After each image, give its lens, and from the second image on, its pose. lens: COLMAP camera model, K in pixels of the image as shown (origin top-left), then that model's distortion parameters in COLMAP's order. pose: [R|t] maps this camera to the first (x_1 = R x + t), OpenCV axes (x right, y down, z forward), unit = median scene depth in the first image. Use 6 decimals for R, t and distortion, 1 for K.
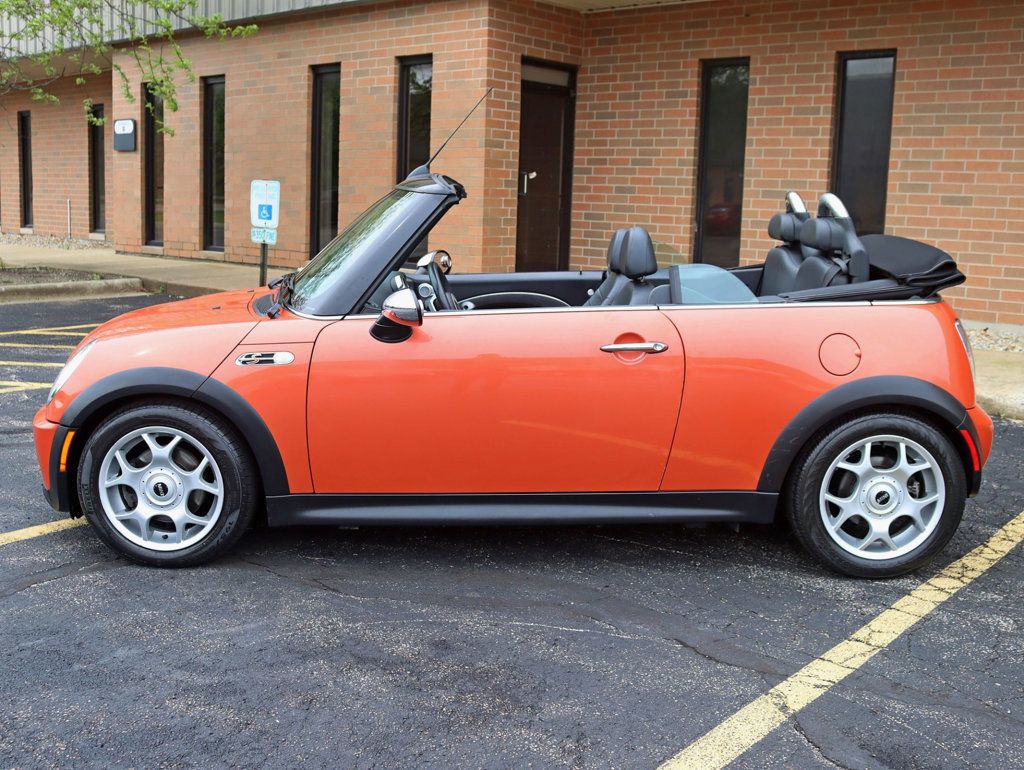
lens RADIAL K [[1128.2, 0, 512.0], [0, 1128.2, 385.0], [0, 0, 1]] dist [-0.110619, 0.060985]
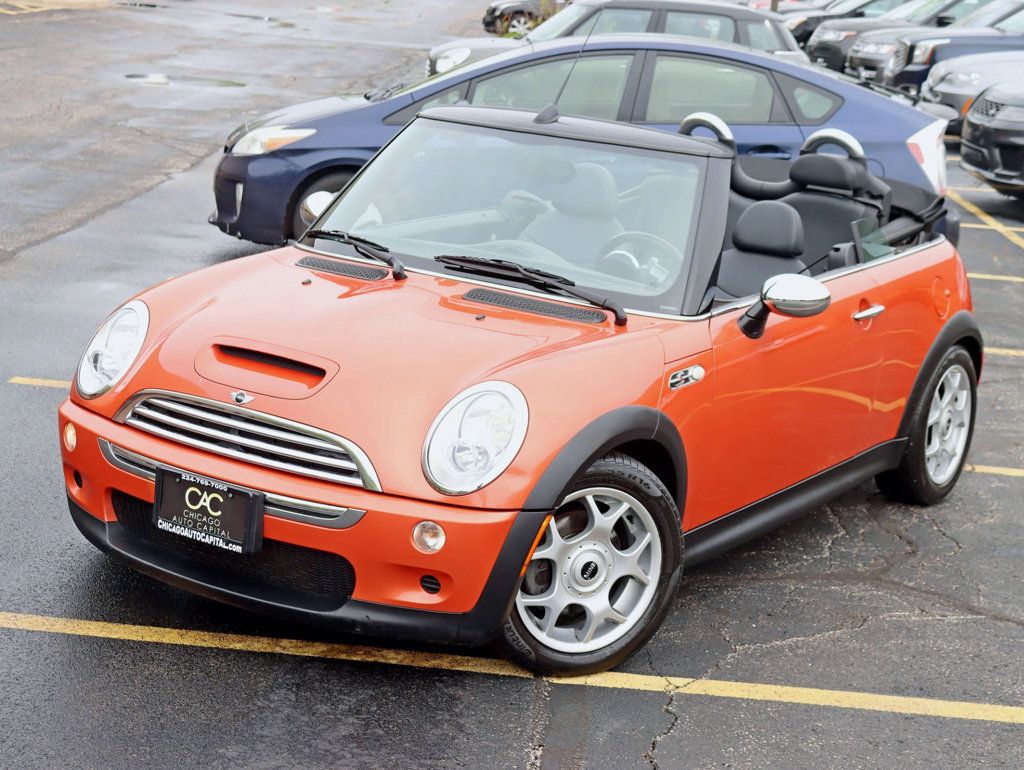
lens RADIAL K [[1904.1, 0, 512.0], [0, 1904.1, 385.0], [0, 0, 1]] dist [0.027350, 0.042549]
pose [[0.546185, -0.142868, 0.825392, -1.377340], [0.078924, 0.989742, 0.119089, -0.184979], [-0.833939, 0.000098, 0.551857, 0.336926]]
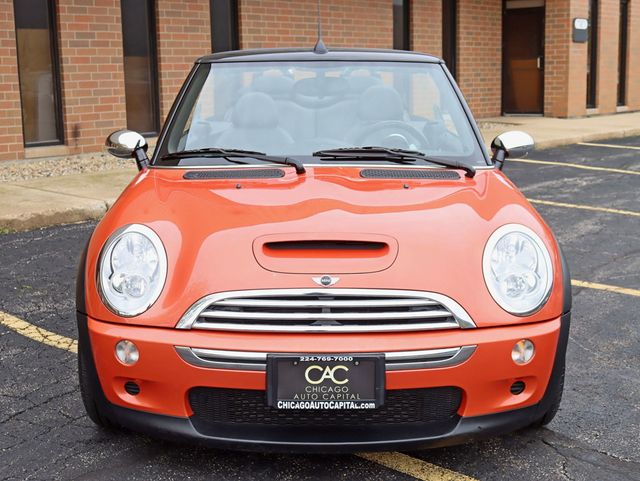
lens RADIAL K [[875.7, 0, 320.0], [0, 875.7, 240.5], [0, 0, 1]] dist [-0.040163, -0.075389]
pose [[-0.019988, -0.213651, 0.976706, -1.095705], [0.183281, 0.959563, 0.213652, -0.216503], [-0.982857, 0.183282, 0.019978, 1.159306]]
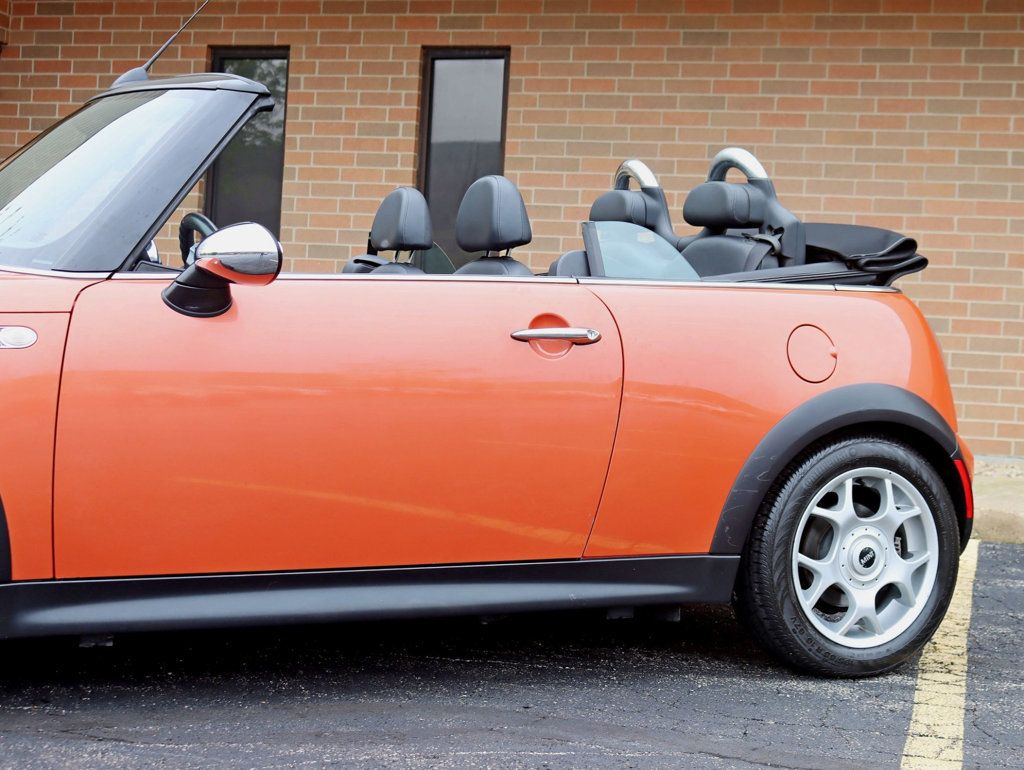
lens RADIAL K [[1755.5, 0, 512.0], [0, 1755.5, 385.0], [0, 0, 1]] dist [-0.026764, -0.105880]
pose [[0.896747, 0.014105, 0.442319, -0.359883], [0.045126, 0.991368, -0.123099, 0.117820], [-0.440237, 0.130349, 0.888369, 0.092497]]
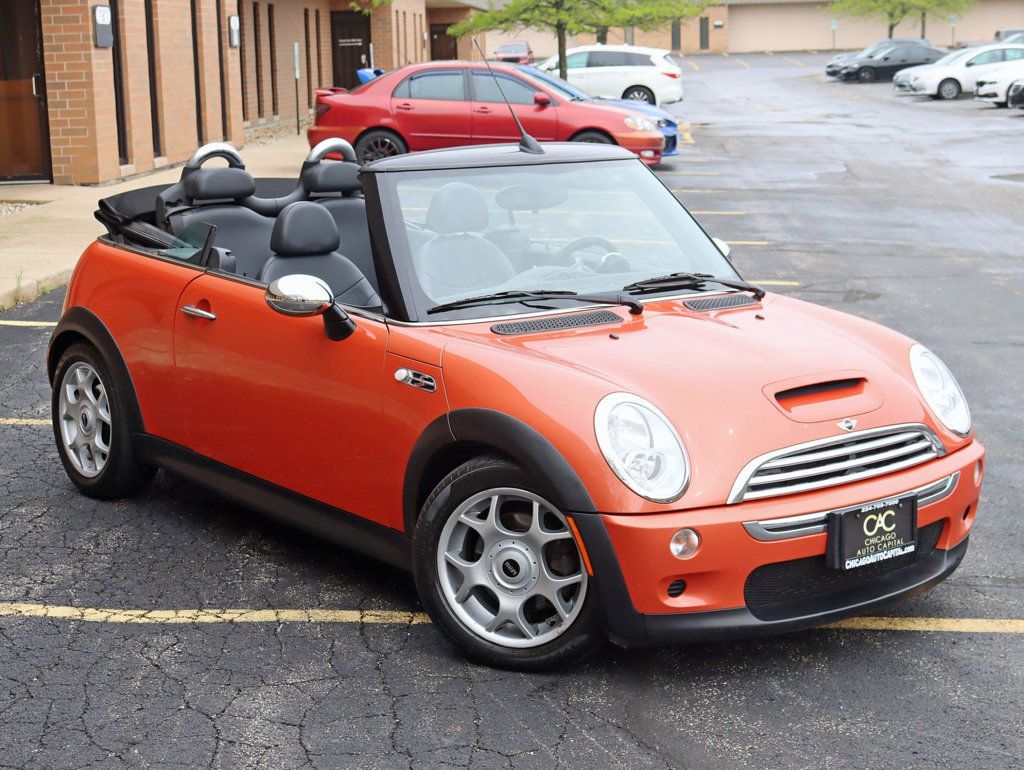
lens RADIAL K [[1755.5, 0, 512.0], [0, 1755.5, 385.0], [0, 0, 1]] dist [-0.026764, -0.105880]
pose [[-0.635499, -0.156951, 0.755981, -1.220203], [0.134699, 0.941569, 0.308714, -0.479576], [-0.760261, 0.298017, -0.577225, 2.054192]]
